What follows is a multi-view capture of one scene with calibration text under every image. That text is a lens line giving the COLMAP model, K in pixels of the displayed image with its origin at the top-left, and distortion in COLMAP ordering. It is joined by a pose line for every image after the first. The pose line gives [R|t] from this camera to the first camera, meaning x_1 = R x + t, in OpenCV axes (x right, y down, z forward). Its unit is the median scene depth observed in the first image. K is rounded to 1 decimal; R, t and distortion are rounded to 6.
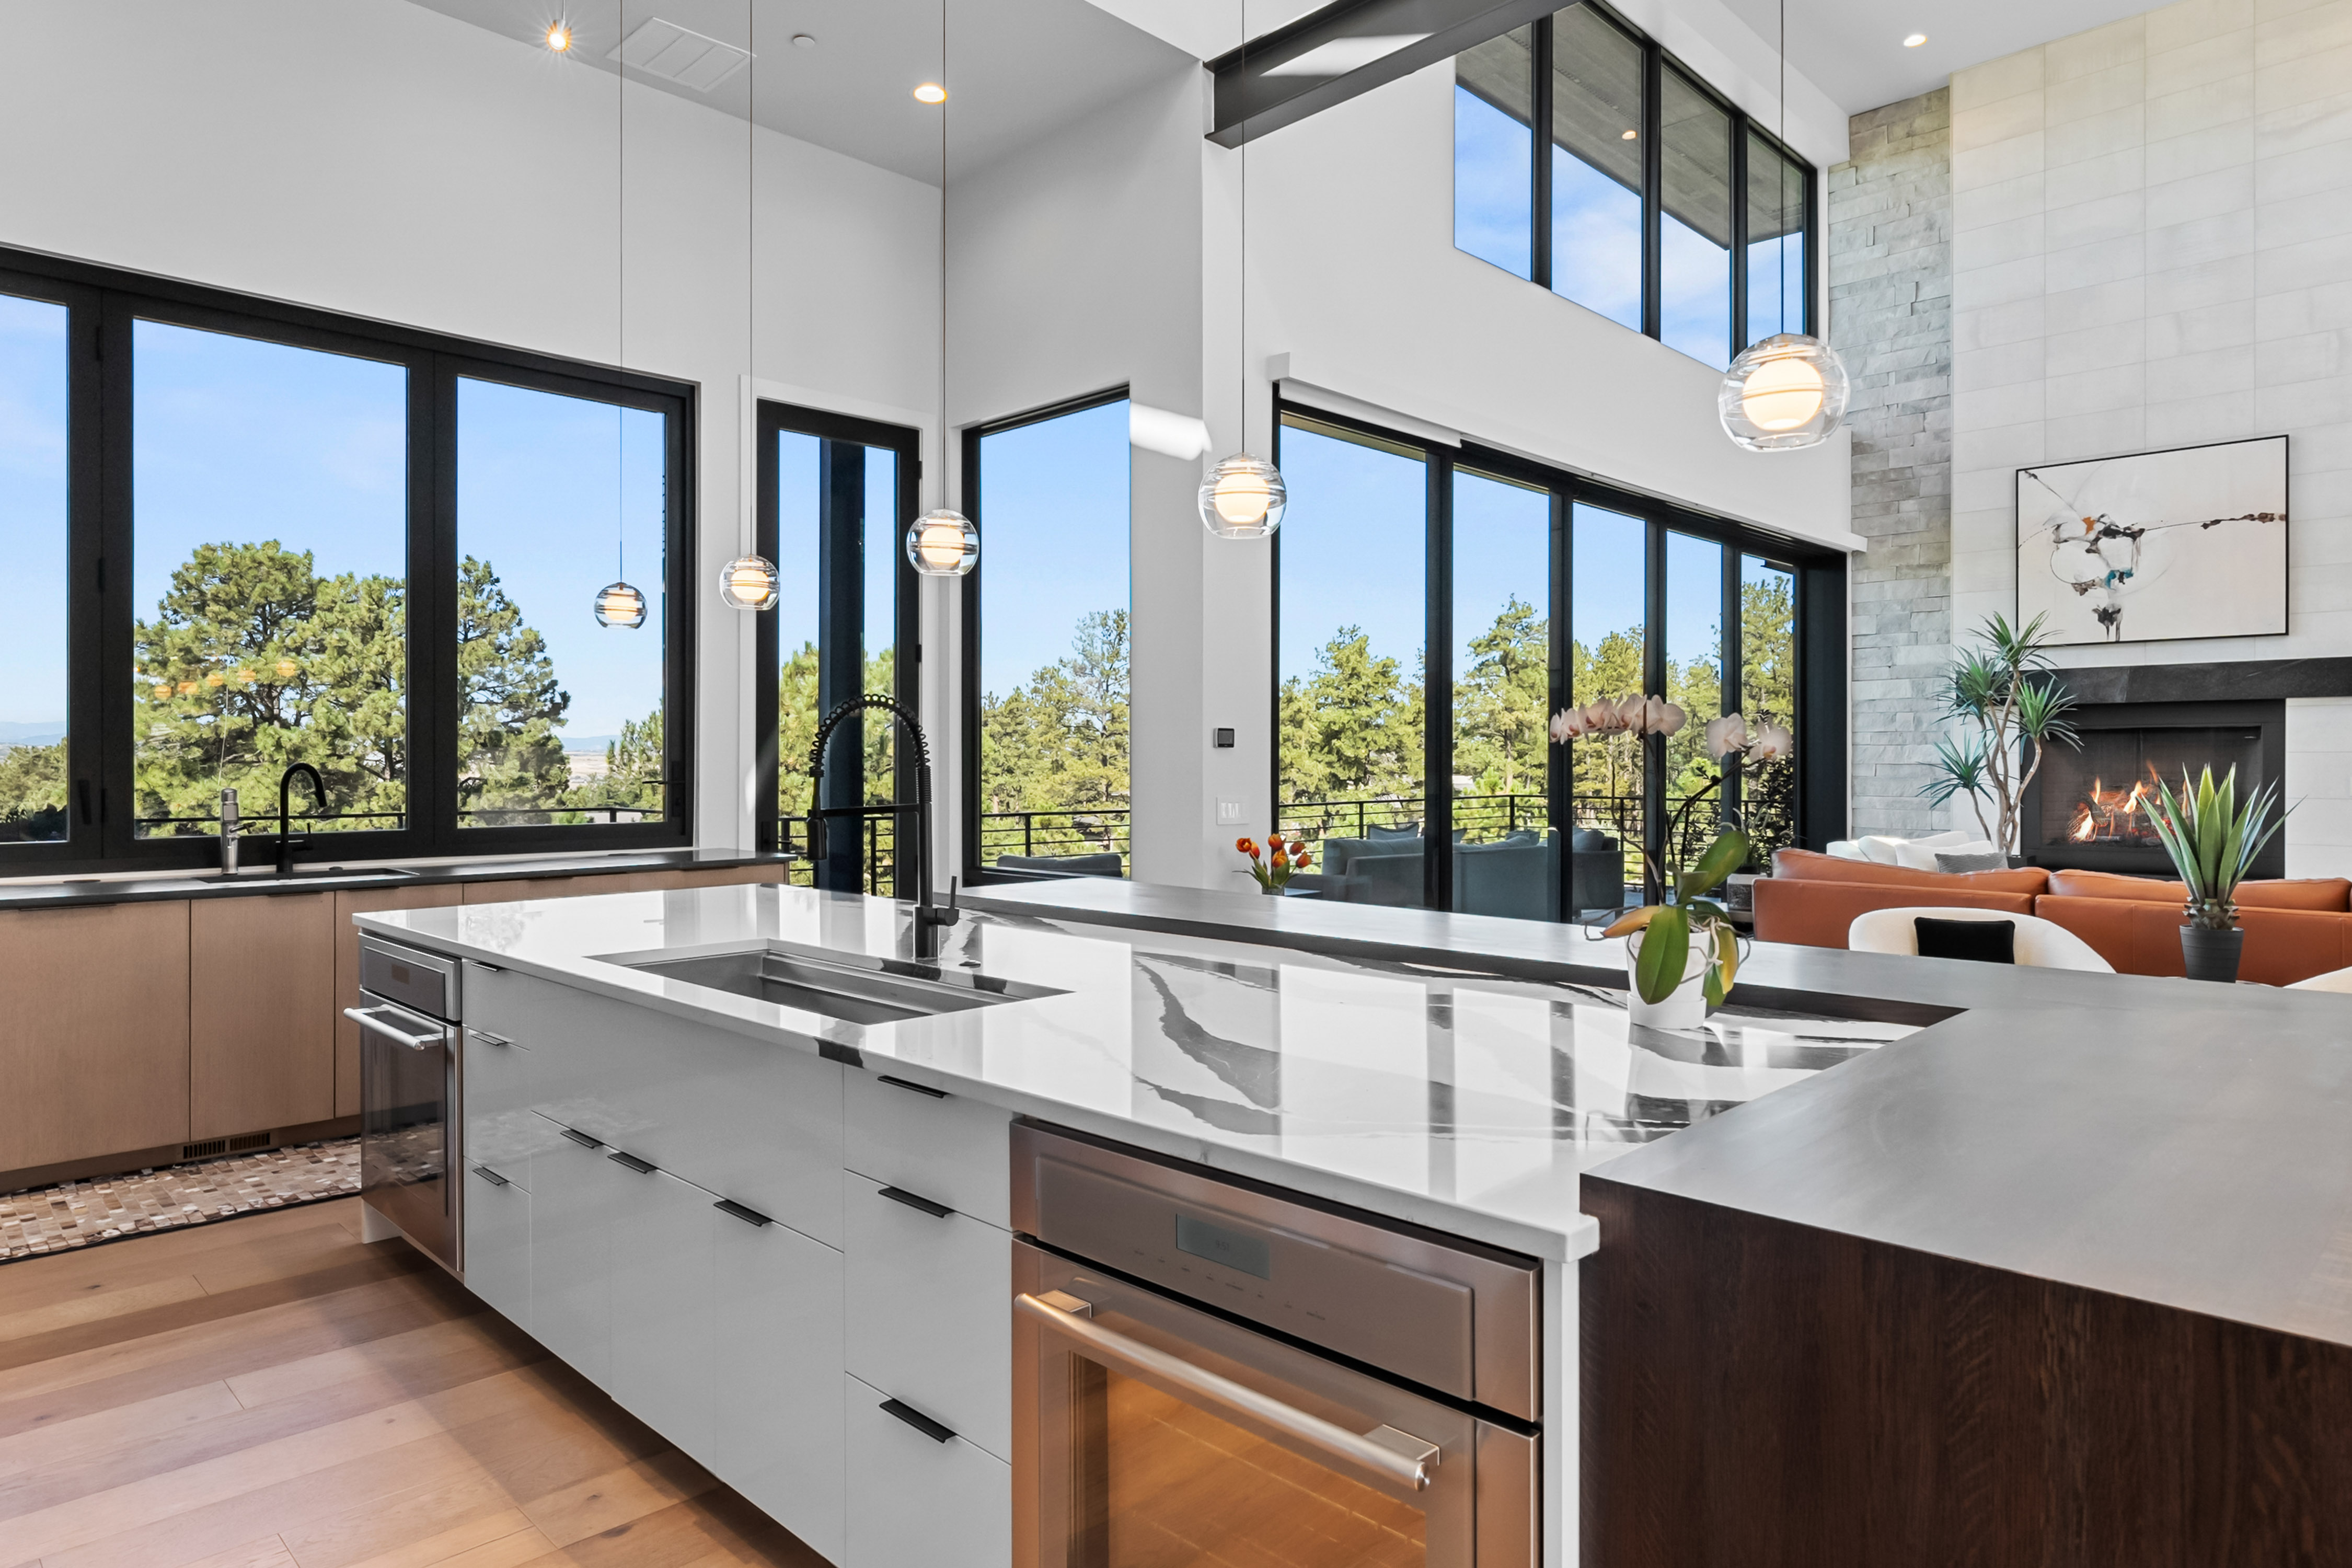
lens RADIAL K [[1396.0, 0, 1176.0], [0, 1396.0, 784.0], [0, 0, 1]] dist [-0.000163, 0.000125]
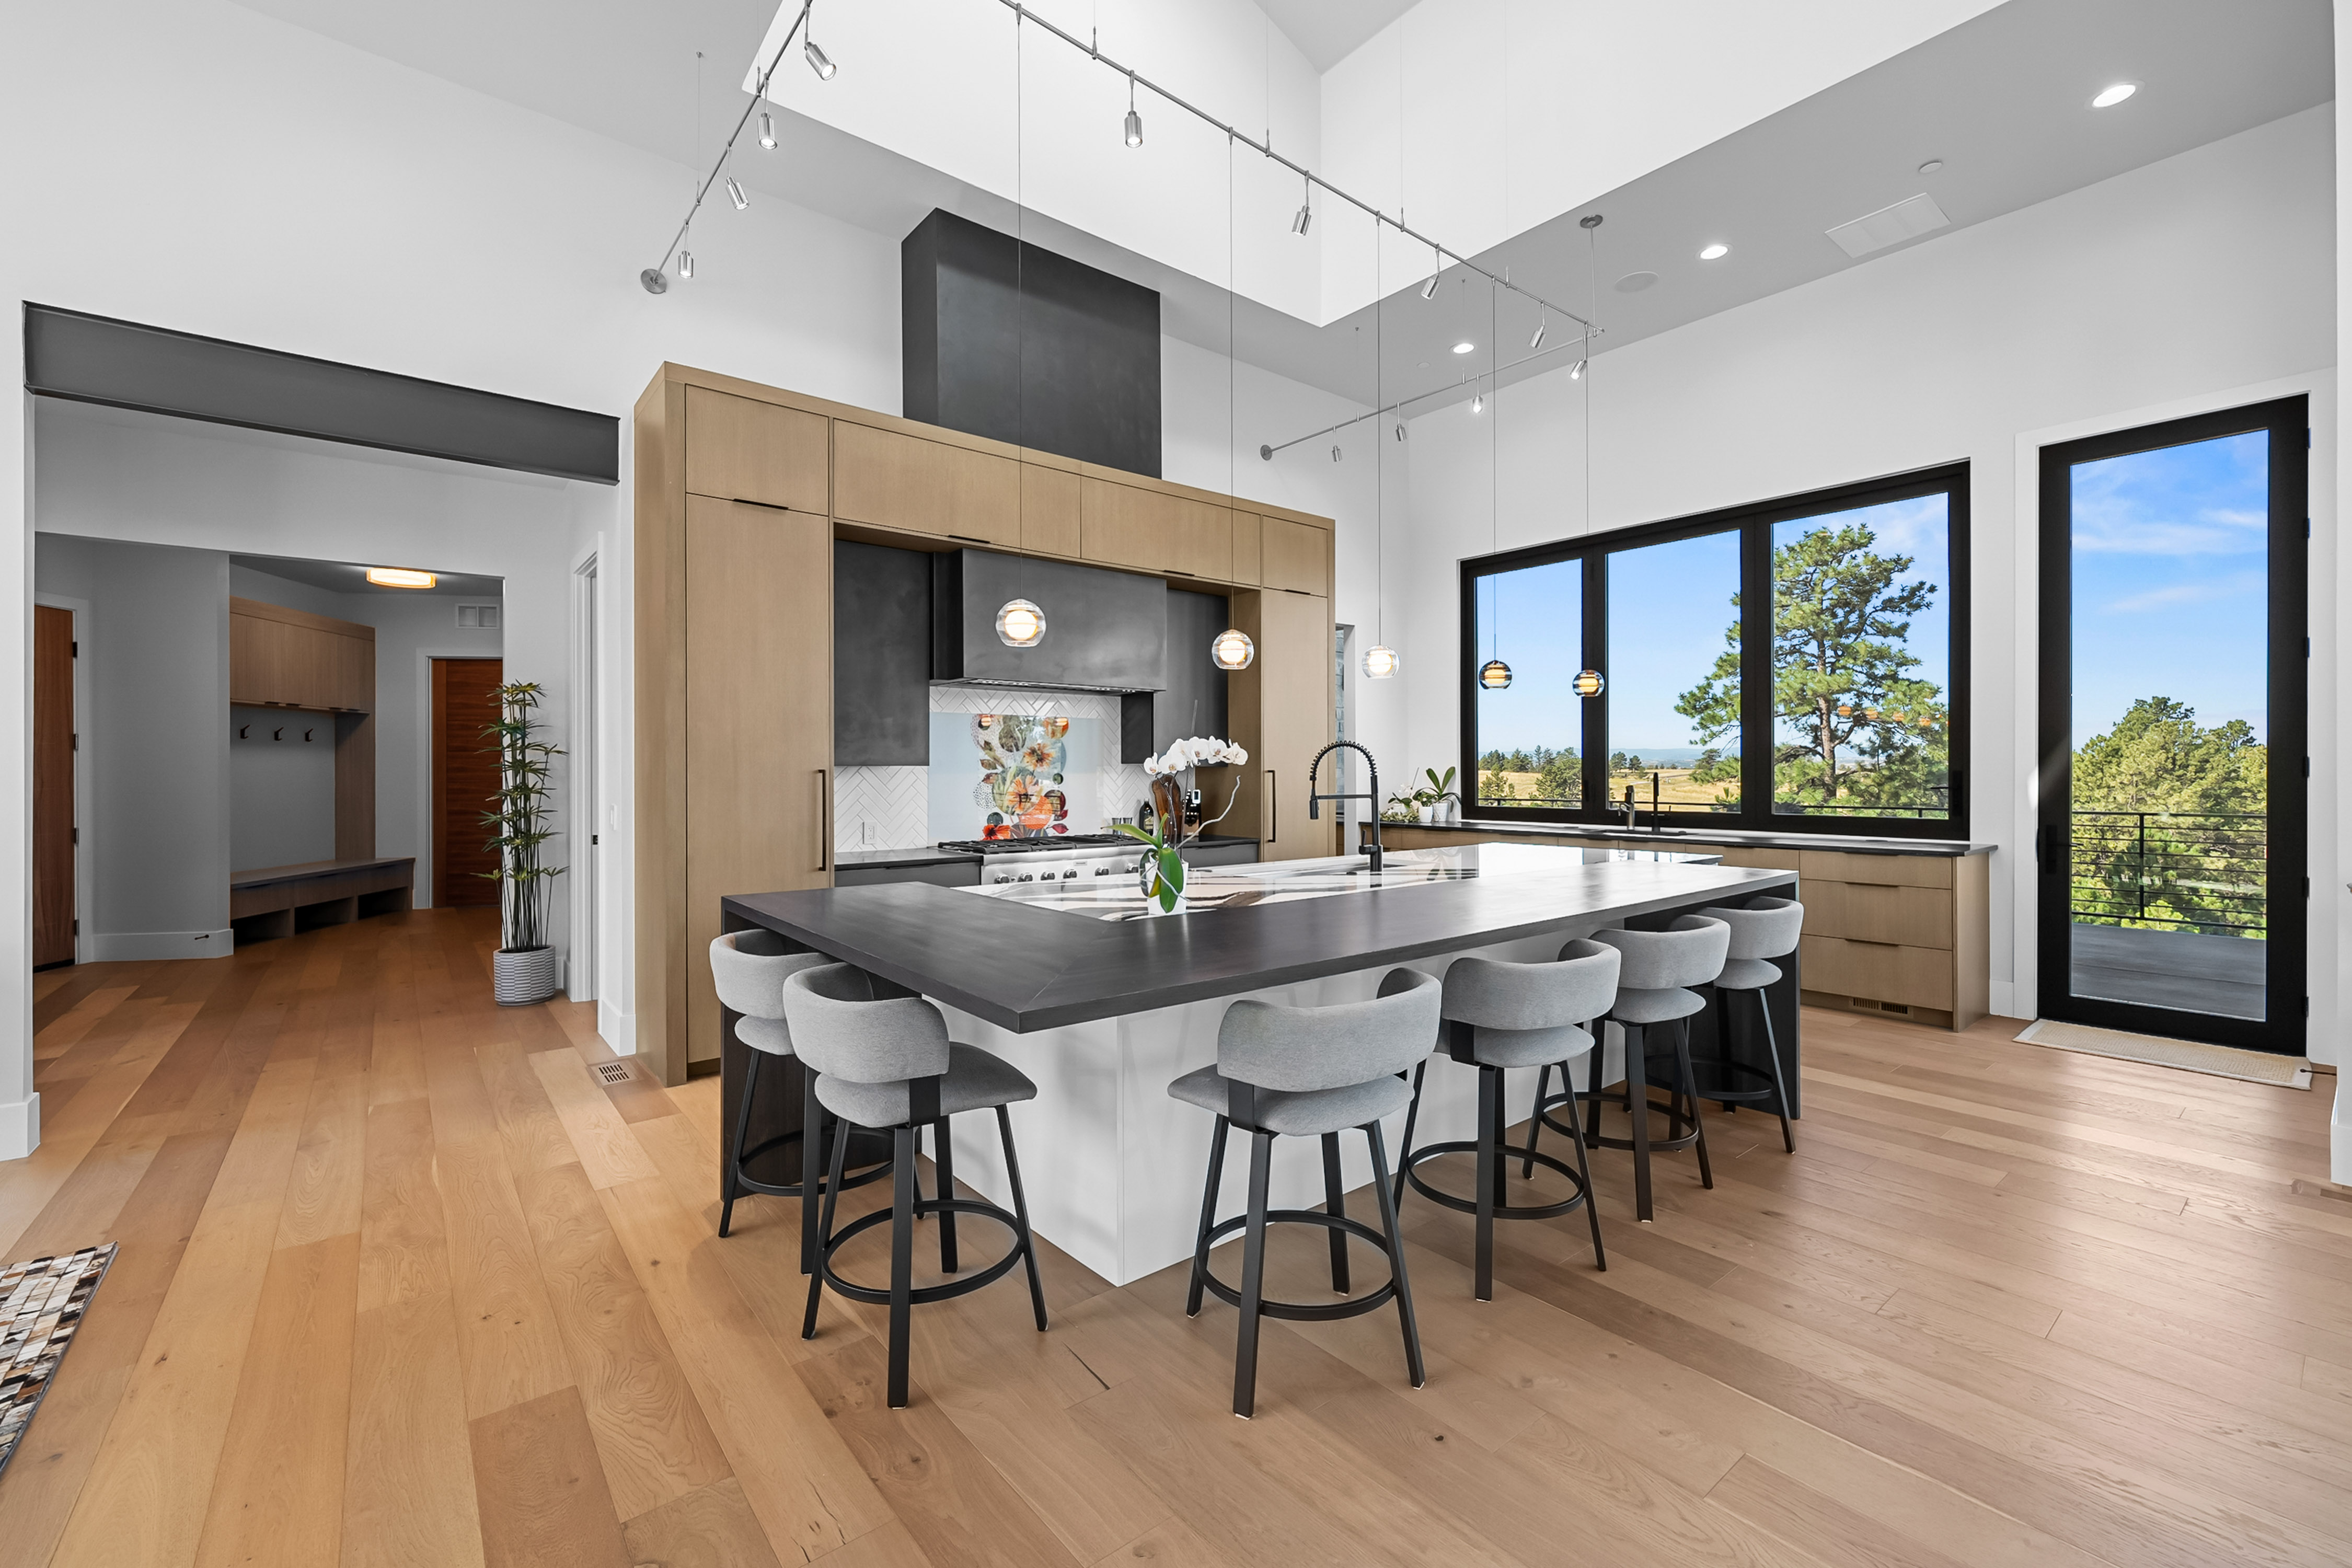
lens RADIAL K [[1002.6, 0, 1176.0], [0, 1002.6, 784.0], [0, 0, 1]] dist [-0.000634, -0.000076]
pose [[-0.103271, 0.012358, -0.994576, 0.399018], [-0.012043, 0.999834, 0.013673, -0.005147], [0.994580, 0.013390, -0.103105, 0.271099]]
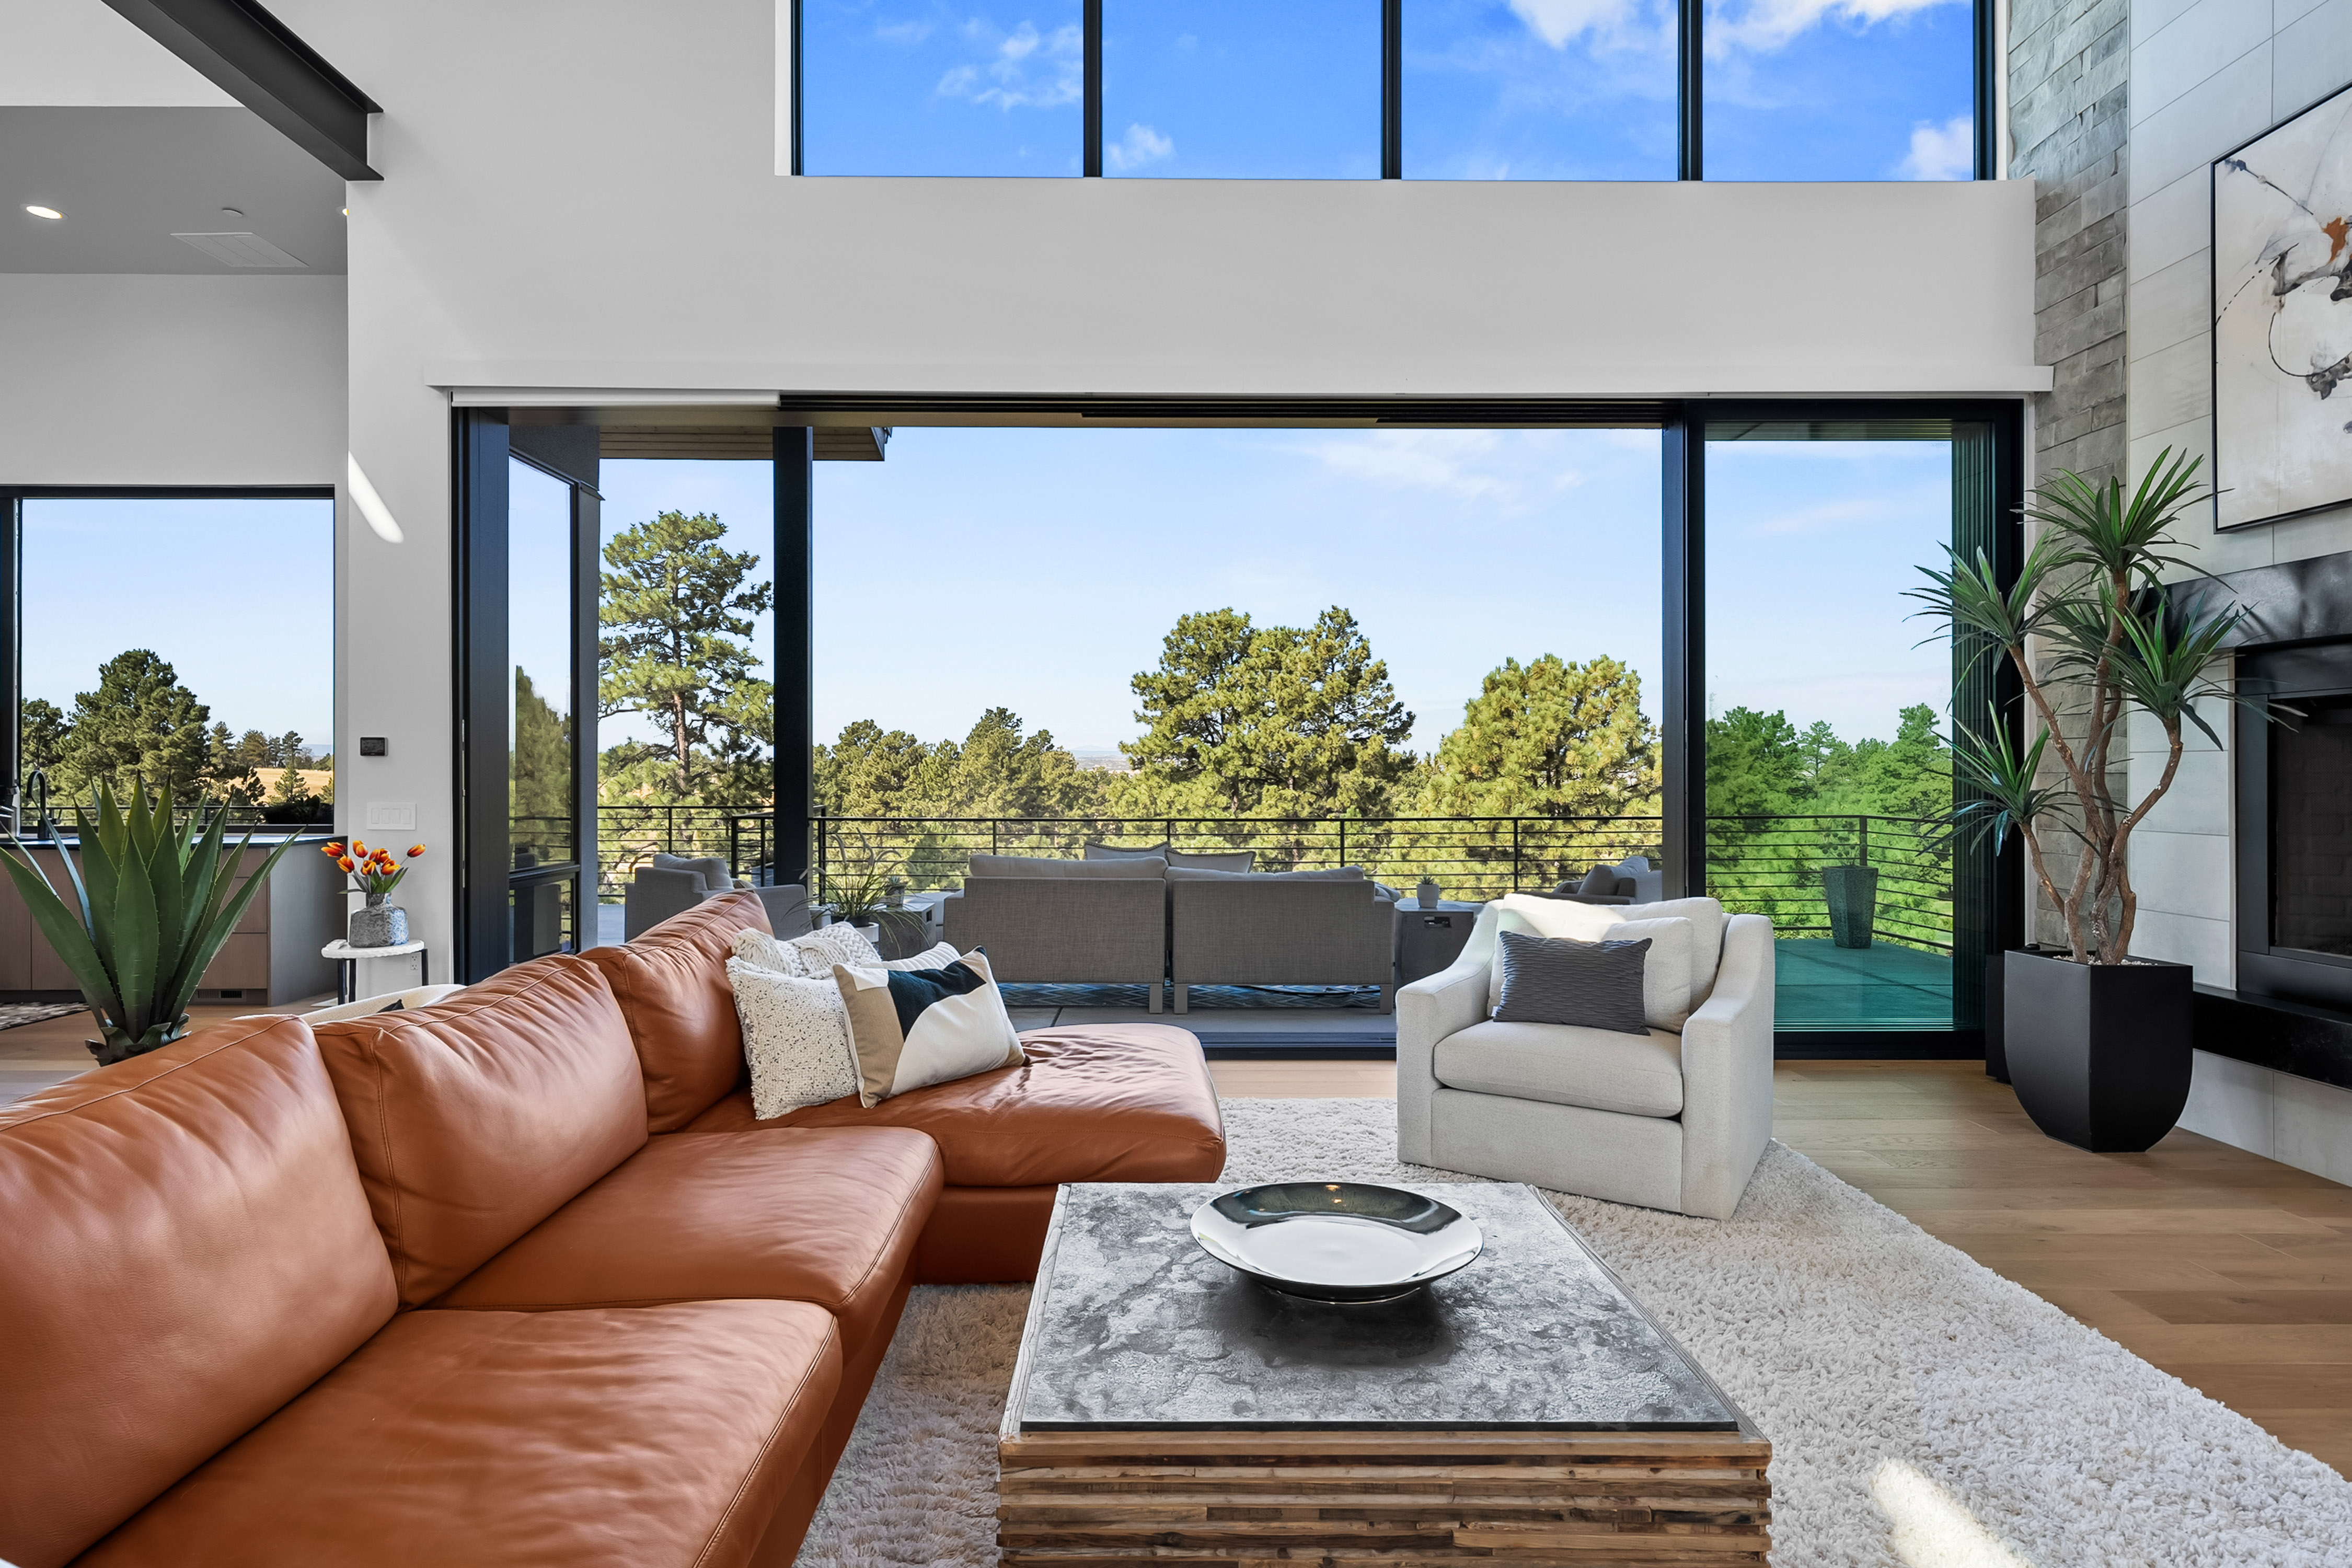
lens RADIAL K [[1227.4, 0, 1176.0], [0, 1227.4, 784.0], [0, 0, 1]] dist [-0.000151, -0.000118]
pose [[0.709077, 0.007820, -0.705087, 0.598237], [-0.010897, 0.999941, 0.000131, -0.006466], [0.705047, 0.007591, 0.709120, 0.414577]]
